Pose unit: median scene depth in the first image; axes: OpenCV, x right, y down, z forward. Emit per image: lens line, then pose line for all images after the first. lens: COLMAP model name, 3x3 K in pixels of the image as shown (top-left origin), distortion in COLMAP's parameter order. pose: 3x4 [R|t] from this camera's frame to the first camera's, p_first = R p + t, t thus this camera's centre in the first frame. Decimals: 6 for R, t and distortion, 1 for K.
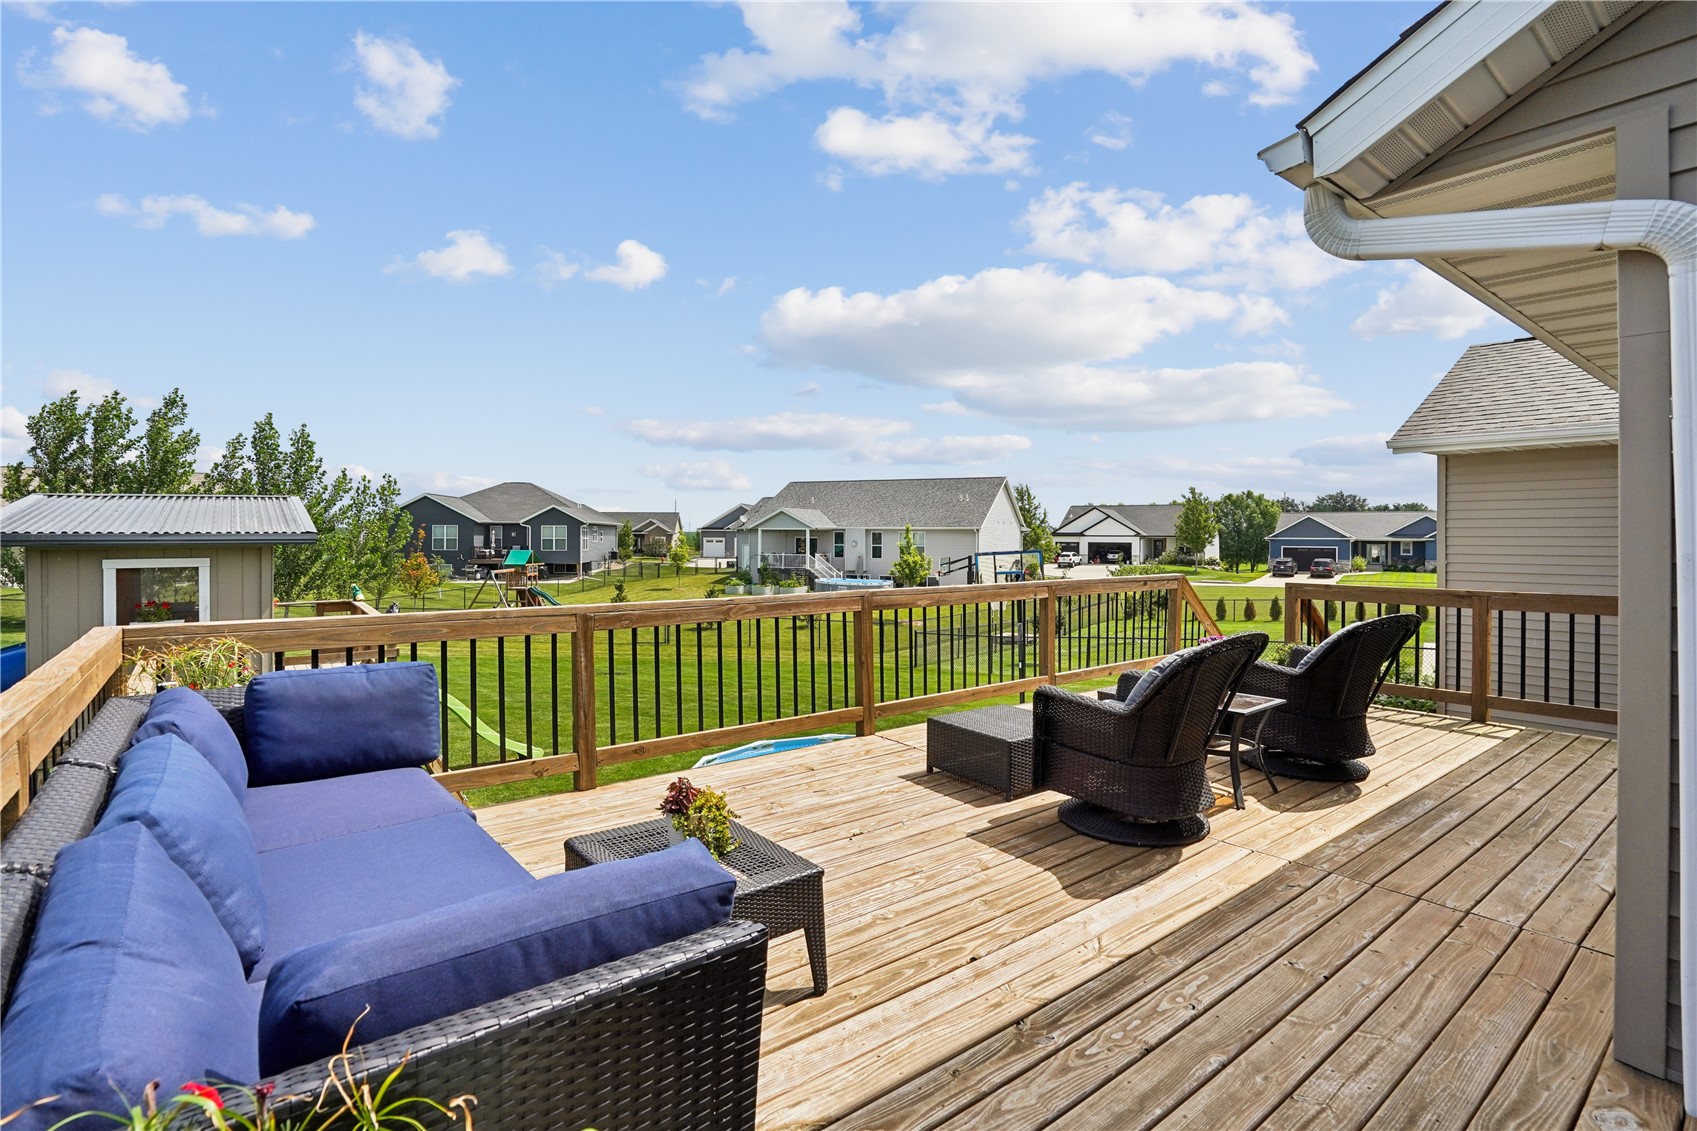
lens RADIAL K [[798.1, 0, 847.9], [0, 798.1, 536.7], [0, 0, 1]] dist [-0.022101, 0.000018]
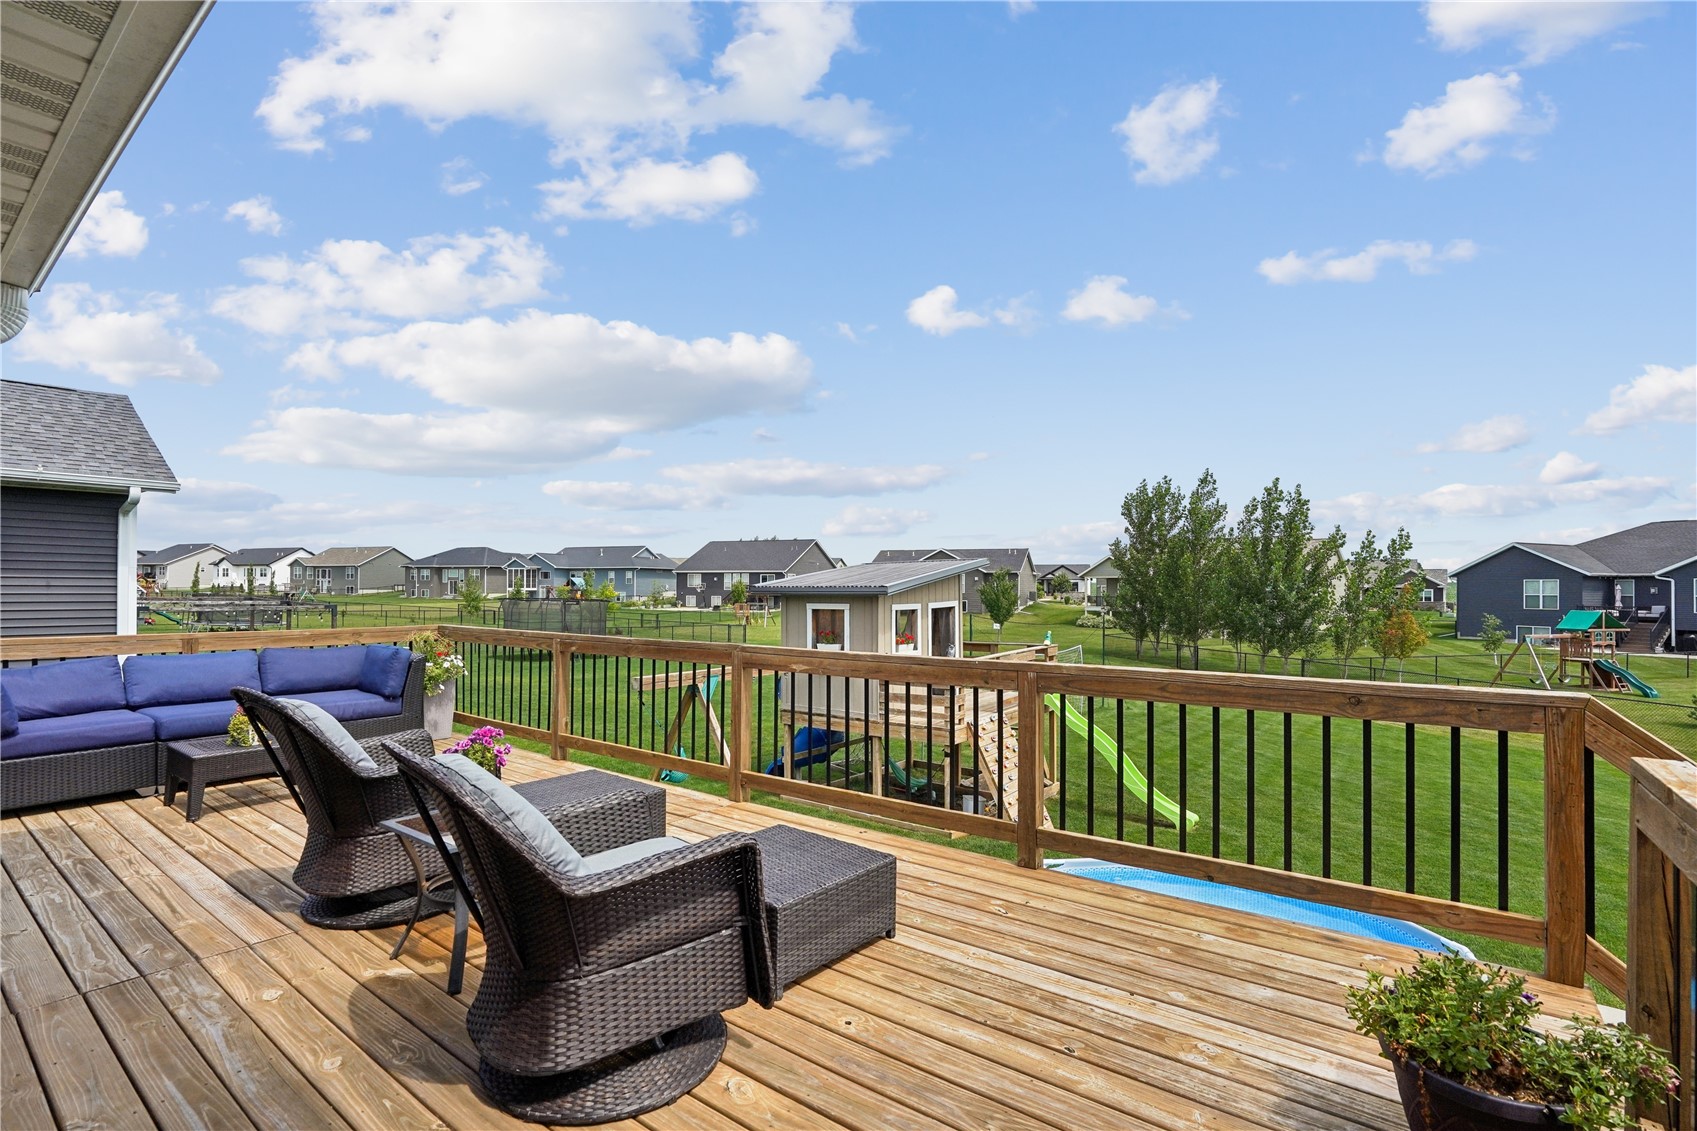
lens RADIAL K [[780.8, 0, 832.2], [0, 780.8, 572.9], [0, 0, 1]] dist [0.000882, 0.000294]
pose [[0.241863, -0.018558, -0.970133, 0.172517], [-0.007341, 0.999753, -0.020954, 0.000250], [0.970283, 0.012190, 0.241667, 0.161016]]
